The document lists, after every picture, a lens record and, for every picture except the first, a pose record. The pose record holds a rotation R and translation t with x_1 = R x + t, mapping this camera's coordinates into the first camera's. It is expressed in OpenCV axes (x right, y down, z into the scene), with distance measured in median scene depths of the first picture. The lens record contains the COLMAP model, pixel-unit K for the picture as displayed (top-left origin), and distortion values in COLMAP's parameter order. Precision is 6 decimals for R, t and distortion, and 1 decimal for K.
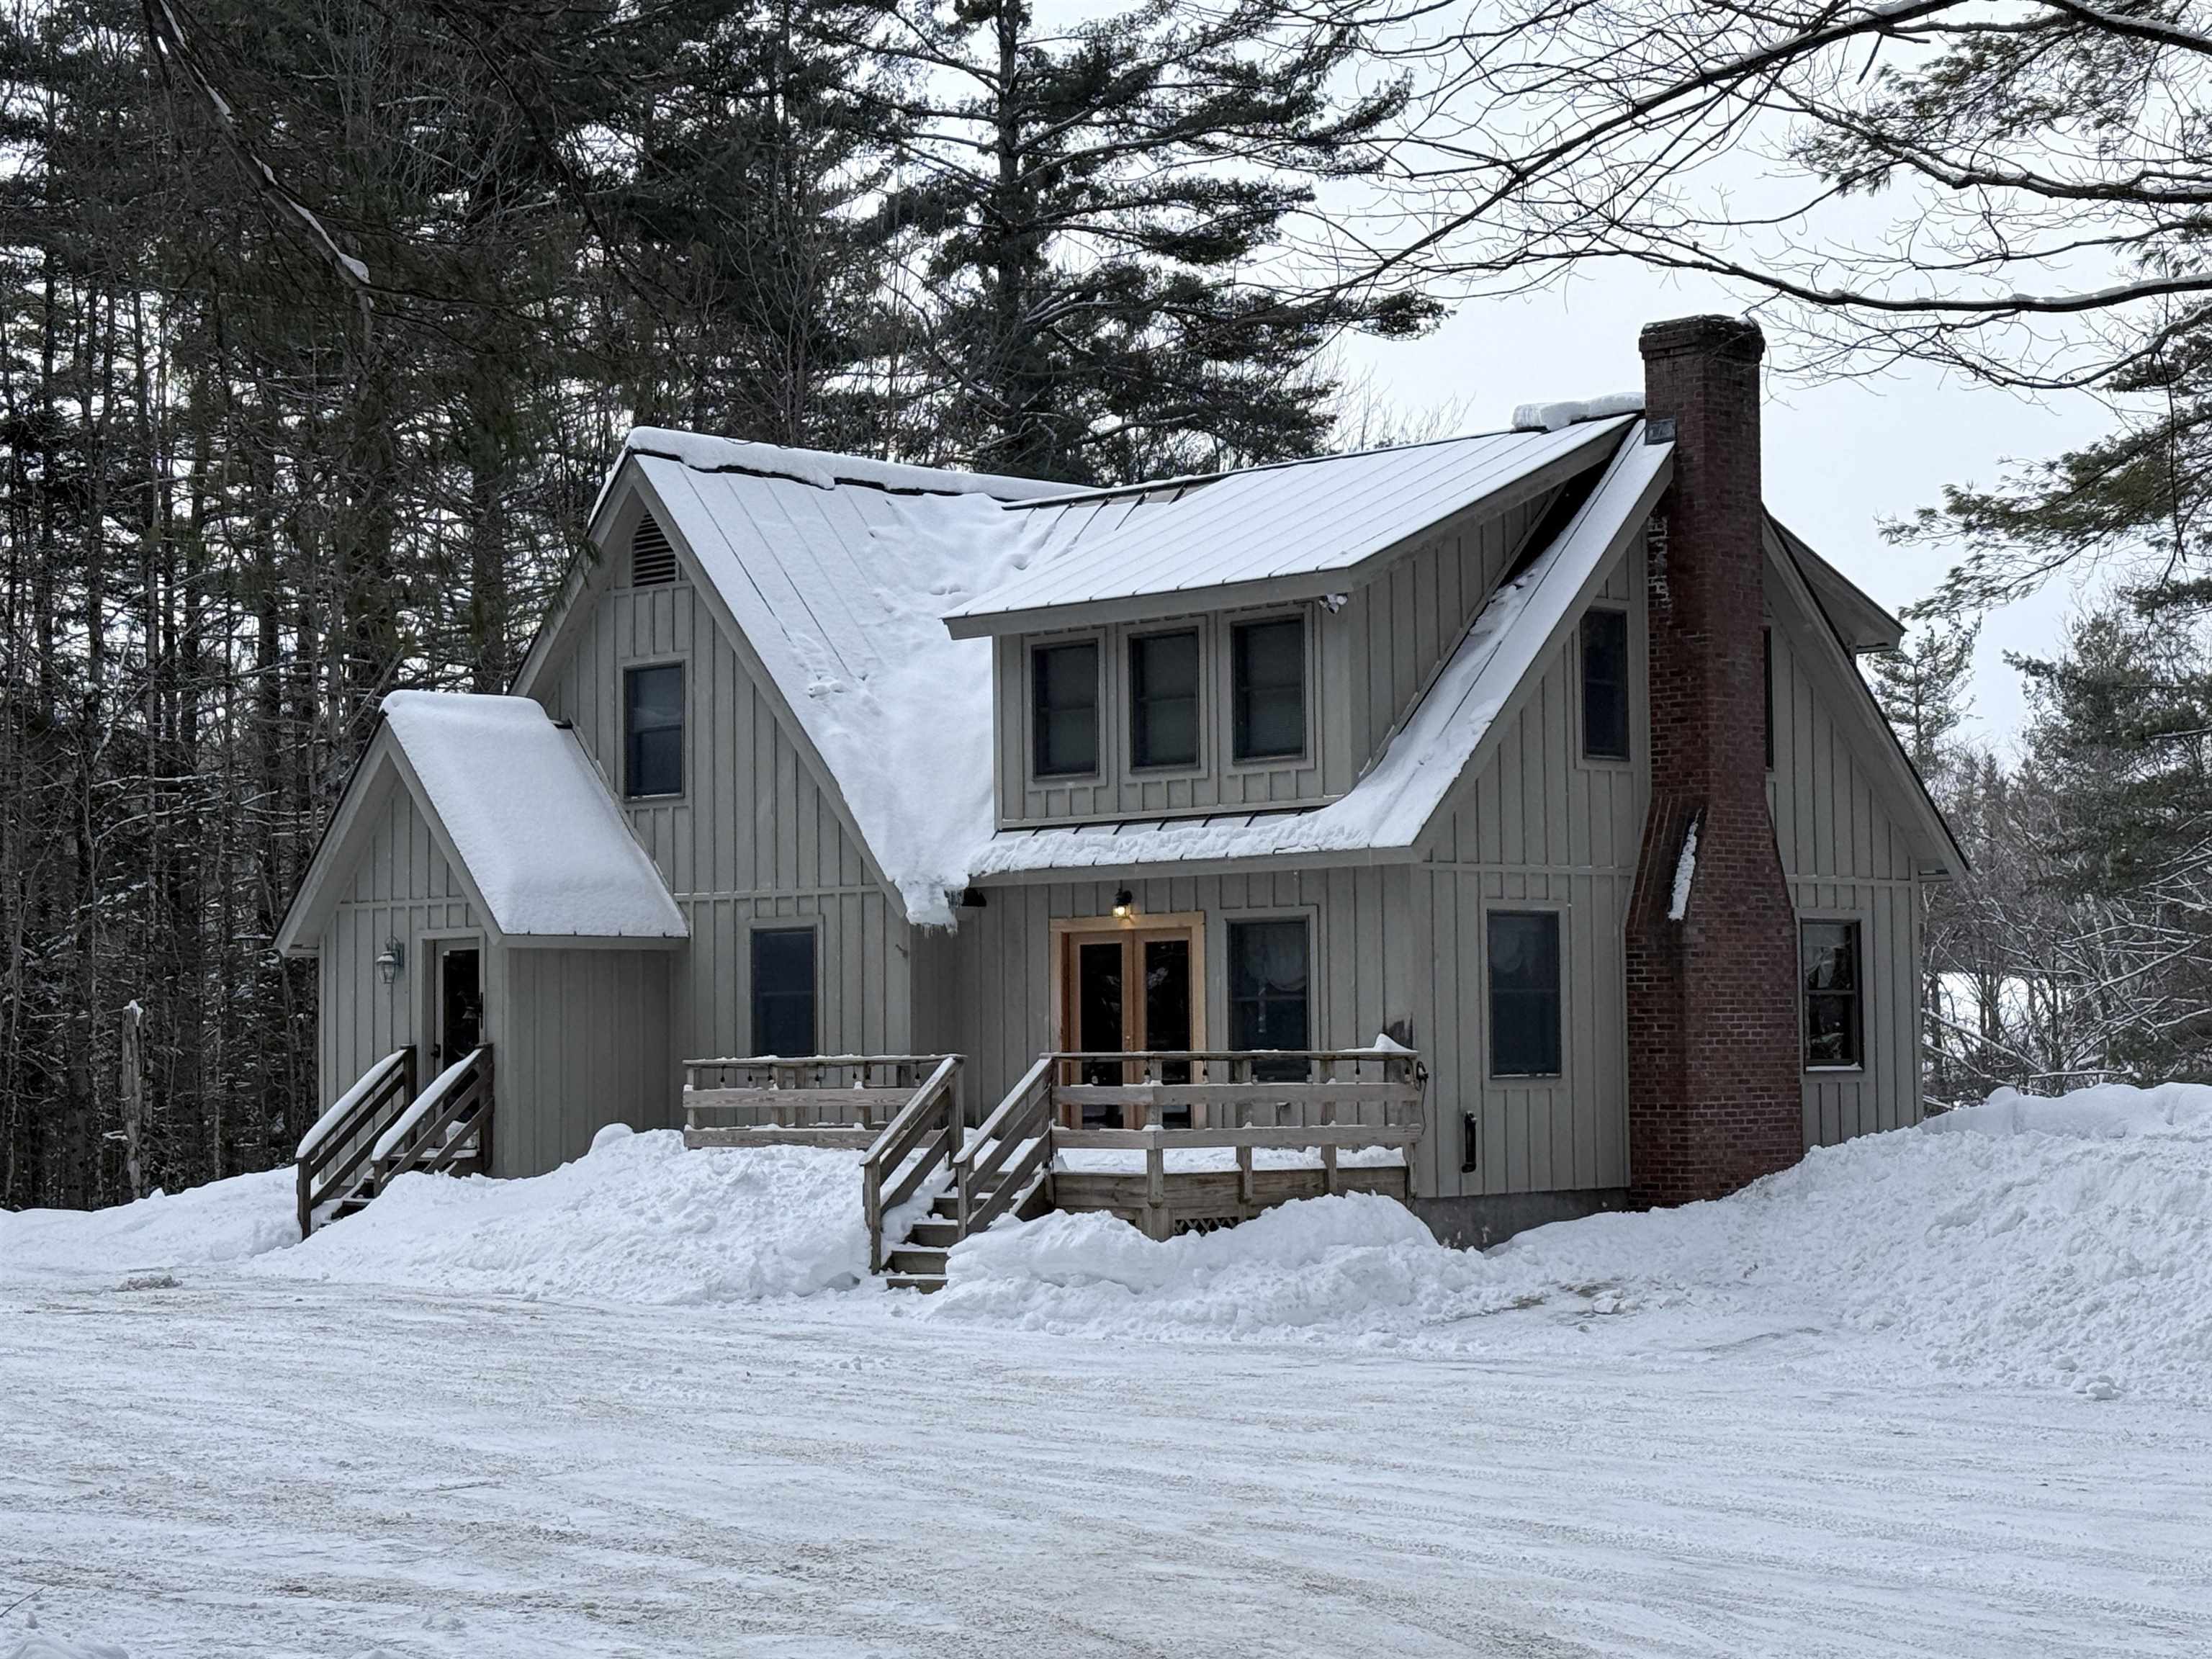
lens RADIAL K [[3971.0, 0, 1106.0], [0, 3971.0, 829.5], [0, 0, 1]] dist [-0.015967, -0.001526]
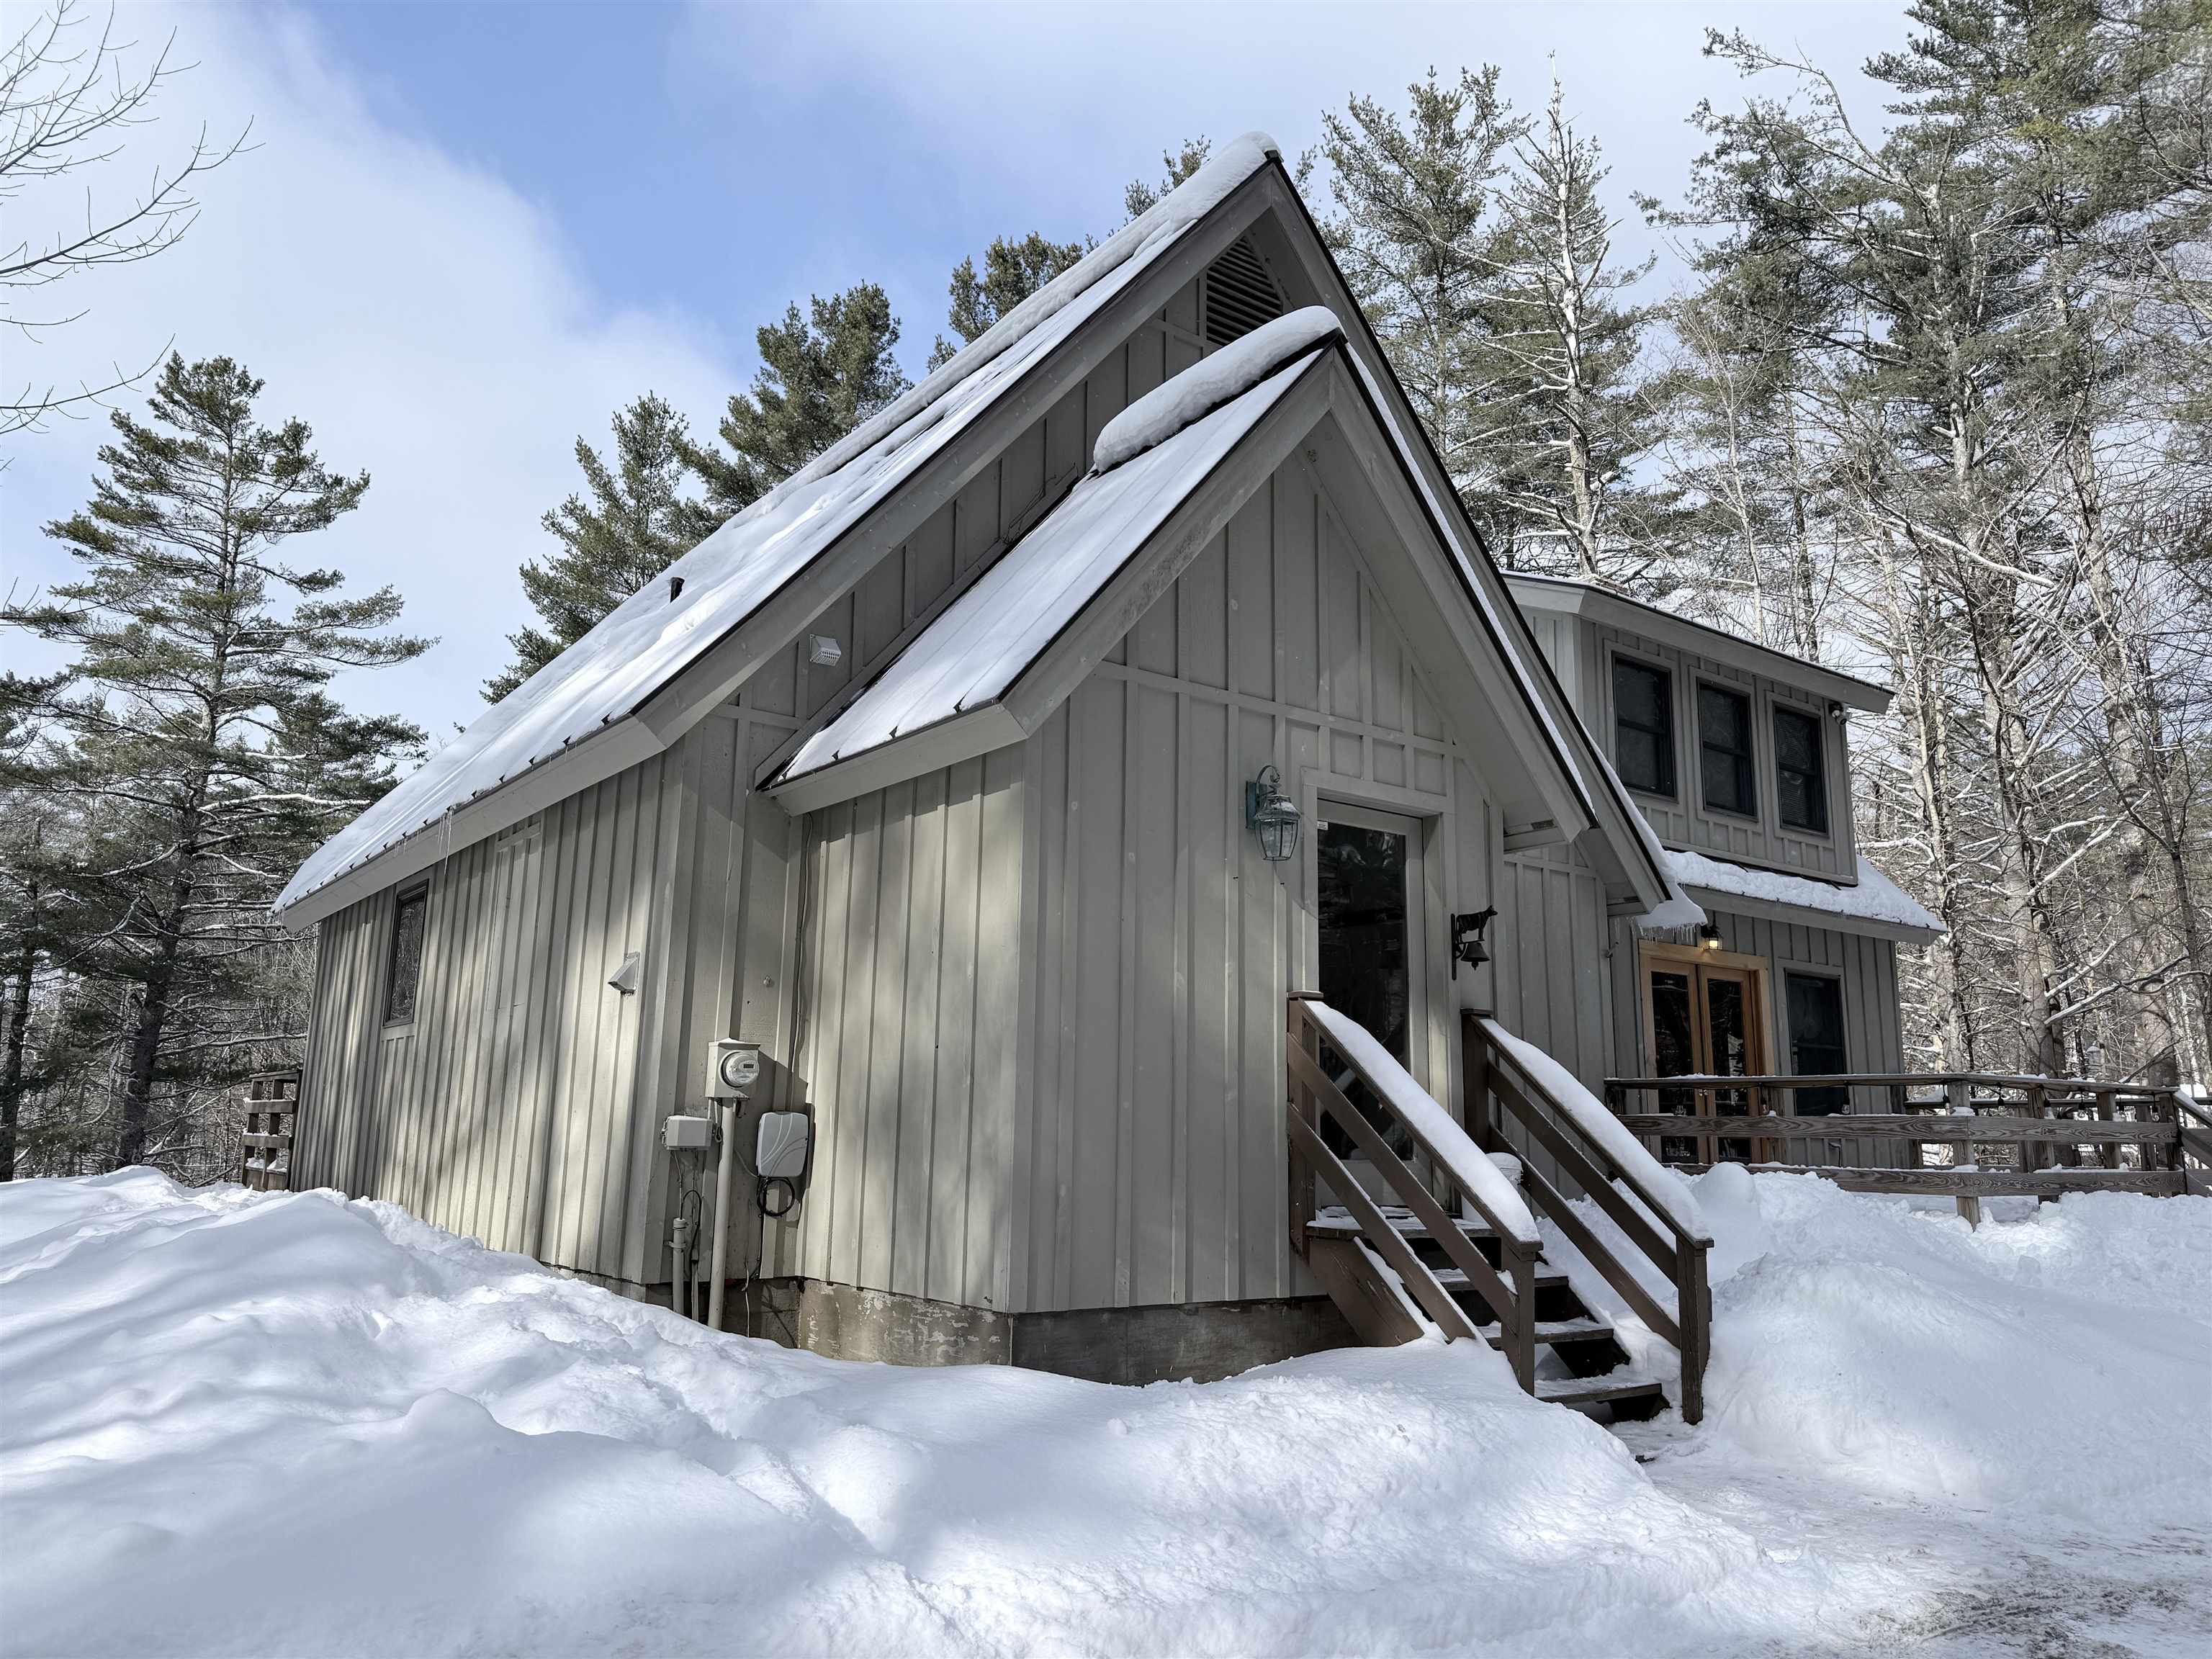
lens RADIAL K [[1538.6, 0, 1106.0], [0, 1538.6, 829.5], [0, 0, 1]] dist [0.165189, -0.327962]
pose [[0.107330, 0.209646, 0.971869, -0.397891], [-0.063312, 0.976973, -0.203755, 0.081842], [-0.992205, -0.039662, 0.118132, 1.098946]]
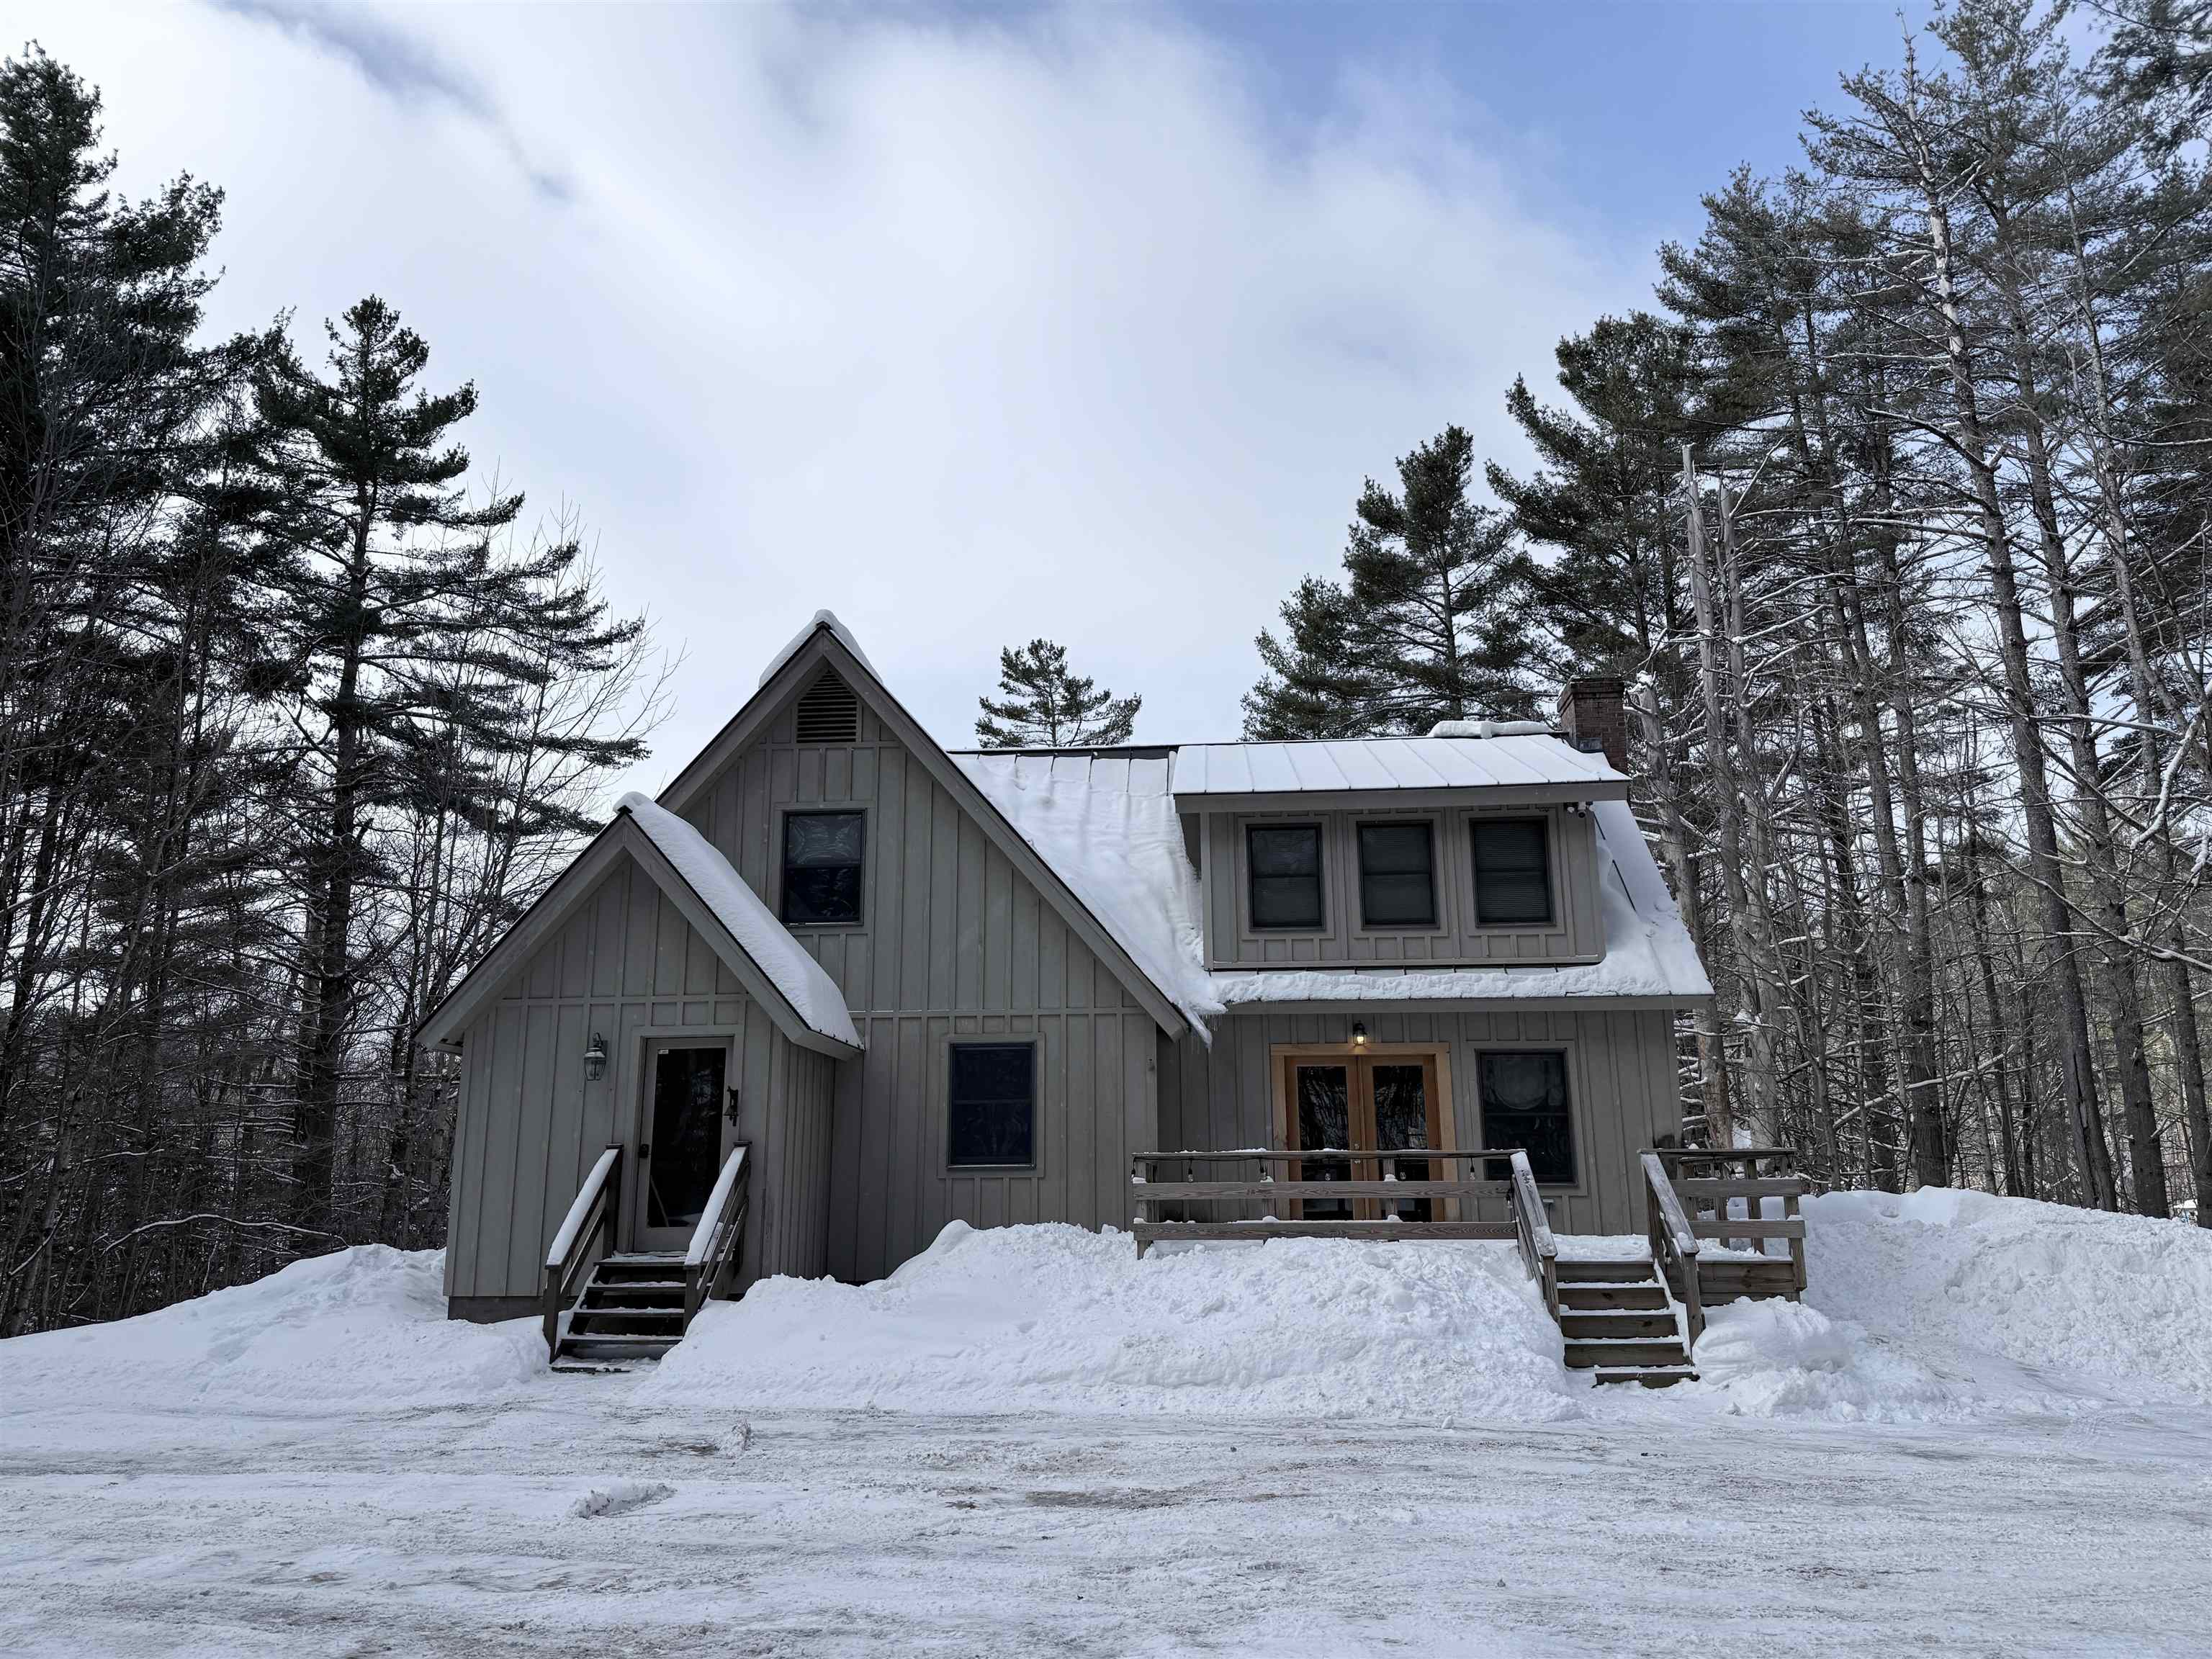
lens RADIAL K [[1538.6, 0, 1106.0], [0, 1538.6, 829.5], [0, 0, 1]] dist [0.165189, -0.327962]
pose [[0.755594, 0.152258, 0.637100, -0.372907], [-0.036666, 0.980917, -0.190940, 0.051585], [-0.654014, 0.120914, 0.746757, 0.677492]]
